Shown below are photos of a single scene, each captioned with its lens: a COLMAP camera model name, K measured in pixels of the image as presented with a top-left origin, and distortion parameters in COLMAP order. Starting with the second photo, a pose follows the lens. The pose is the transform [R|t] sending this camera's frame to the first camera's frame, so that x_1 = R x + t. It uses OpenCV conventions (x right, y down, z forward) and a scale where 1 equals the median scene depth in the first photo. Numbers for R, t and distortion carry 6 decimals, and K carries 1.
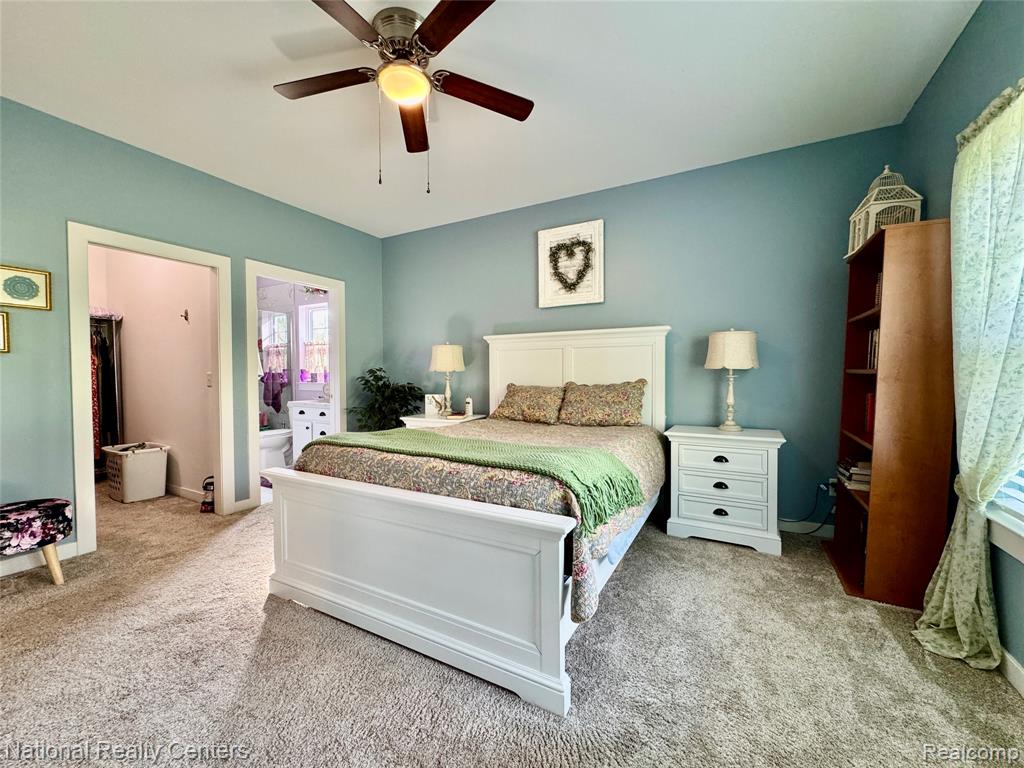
lens RADIAL K [[408.5, 0, 513.3], [0, 408.5, 381.3], [0, 0, 1]] dist [-0.004469, 0.000993]
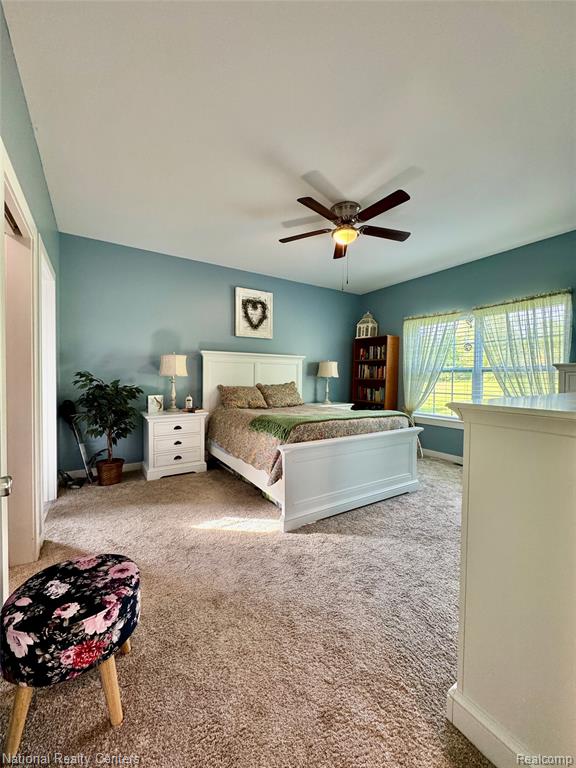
lens RADIAL K [[306.4, 0, 285.0], [0, 306.4, 385.7], [0, 0, 1]] dist [-0.004469, 0.000993]
pose [[0.487609, -0.014876, 0.872936, -0.904834], [0.006283, 0.999889, 0.013530, -0.005952], [-0.873040, -0.001112, 0.487648, 0.281406]]
